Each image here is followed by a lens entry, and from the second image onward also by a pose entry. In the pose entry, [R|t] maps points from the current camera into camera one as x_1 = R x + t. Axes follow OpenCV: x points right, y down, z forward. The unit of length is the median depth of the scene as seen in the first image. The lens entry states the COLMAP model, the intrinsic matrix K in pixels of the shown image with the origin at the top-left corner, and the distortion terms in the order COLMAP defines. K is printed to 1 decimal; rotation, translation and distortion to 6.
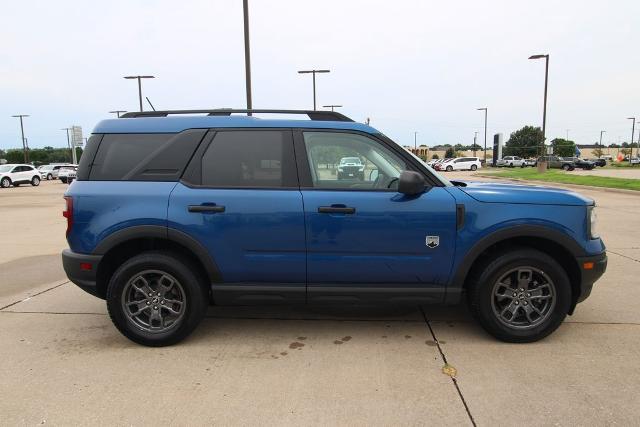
lens RADIAL K [[395.3, 0, 328.1], [0, 395.3, 215.2], [0, 0, 1]] dist [-0.006929, 0.000224]
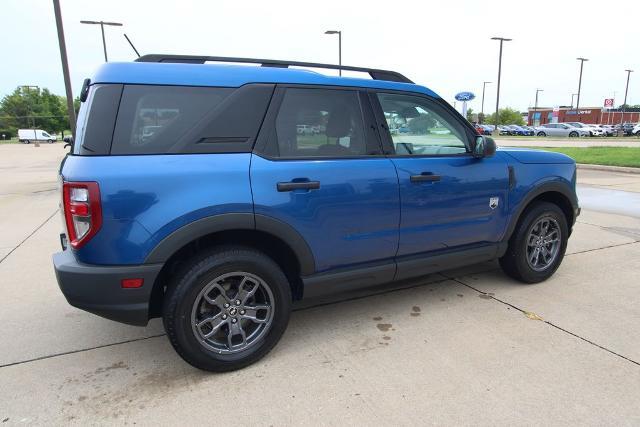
lens RADIAL K [[395.3, 0, 328.1], [0, 395.3, 215.2], [0, 0, 1]] dist [-0.006929, 0.000224]
pose [[0.889427, -0.099717, 0.446068, -0.596974], [0.065392, 0.993634, 0.091736, -0.026015], [-0.452375, -0.052423, 0.890285, 0.249943]]
